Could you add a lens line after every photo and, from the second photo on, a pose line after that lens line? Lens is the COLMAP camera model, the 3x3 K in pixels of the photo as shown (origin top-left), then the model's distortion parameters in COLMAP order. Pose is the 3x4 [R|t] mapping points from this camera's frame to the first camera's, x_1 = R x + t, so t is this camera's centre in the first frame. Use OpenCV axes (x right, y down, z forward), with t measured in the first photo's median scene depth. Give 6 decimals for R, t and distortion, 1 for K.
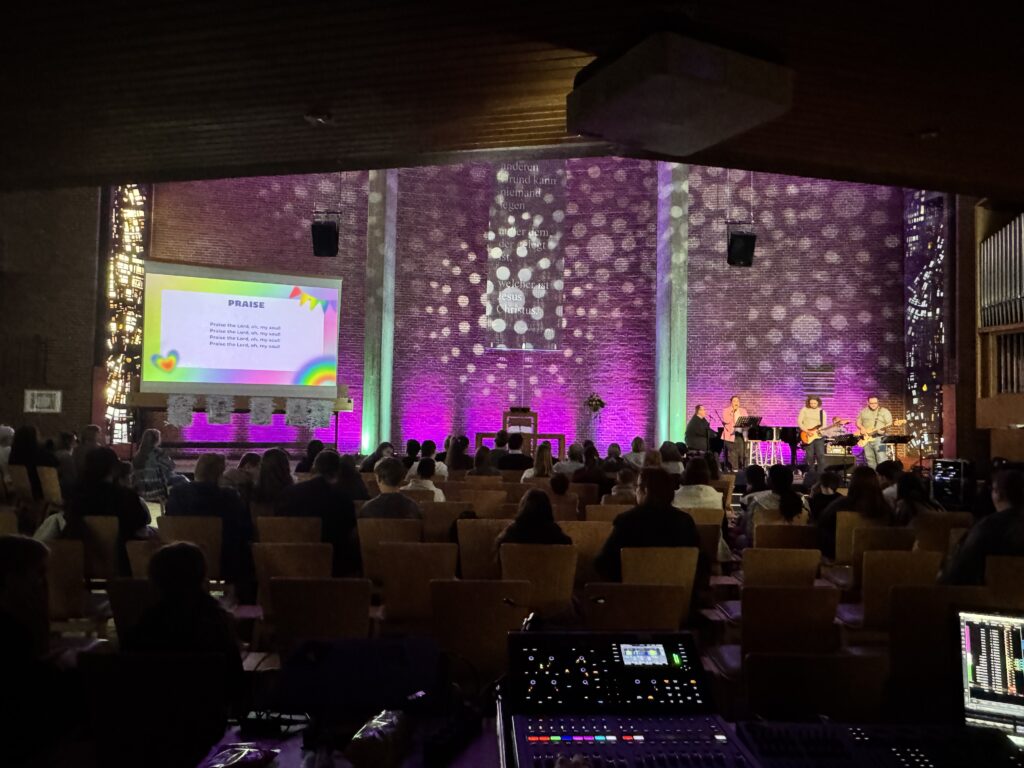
lens RADIAL K [[720.8, 0, 512.0], [0, 720.8, 384.0], [0, 0, 1]] dist [0.003732, -0.001147]
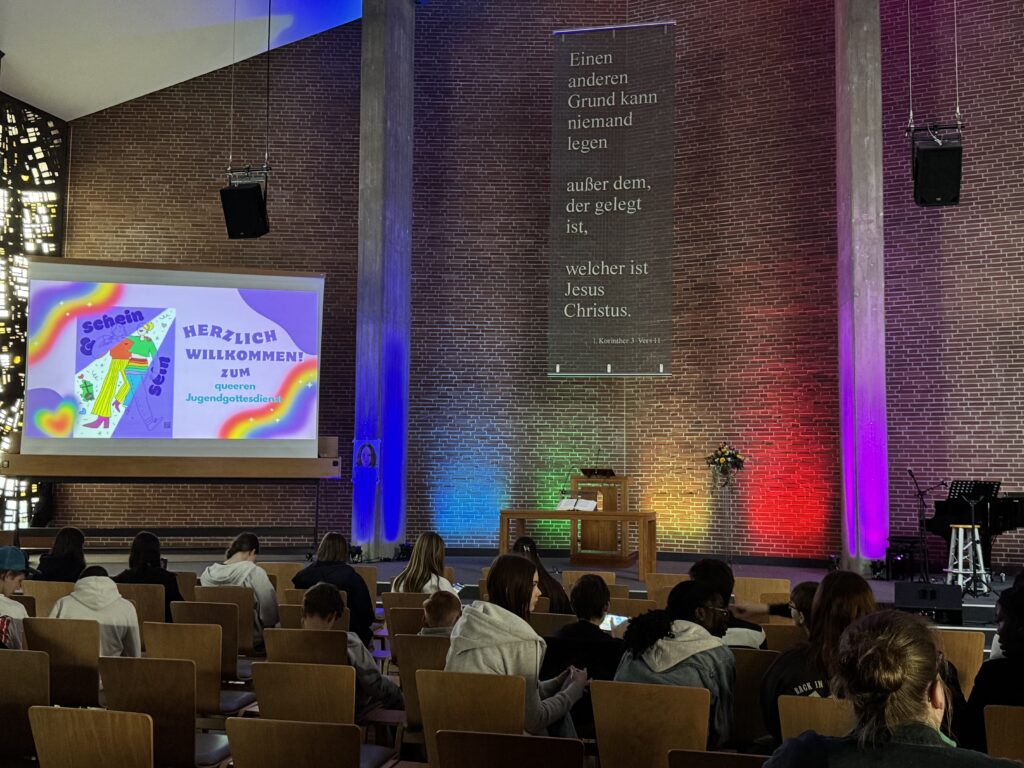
lens RADIAL K [[1053.0, 0, 512.0], [0, 1053.0, 384.0], [0, 0, 1]] dist [0.205956, -0.452056]
pose [[0.970702, -0.031527, -0.238210, 0.163768], [0.019400, 0.998402, -0.053080, 0.007585], [0.239502, 0.046904, 0.969762, 0.115785]]
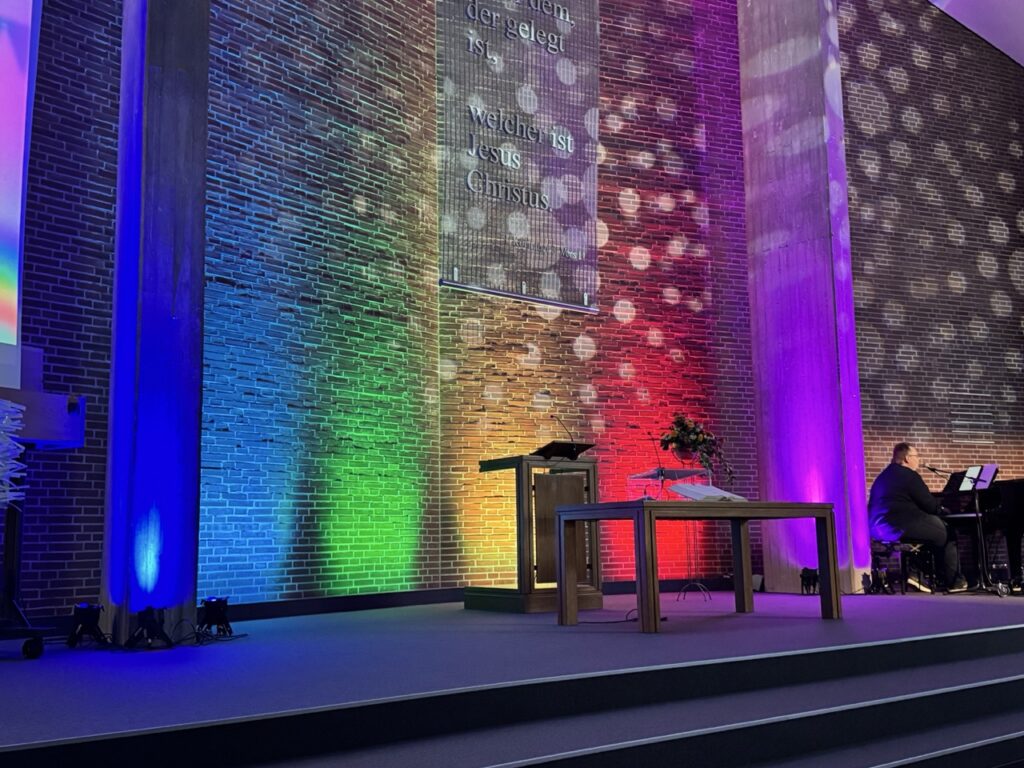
lens RADIAL K [[1029.8, 0, 512.0], [0, 1029.8, 384.0], [0, 0, 1]] dist [0.209178, -0.413664]
pose [[0.808457, 0.053946, 0.586078, -0.333580], [0.007903, 0.994706, -0.102460, 0.058863], [-0.588502, 0.087467, 0.803750, 0.619955]]
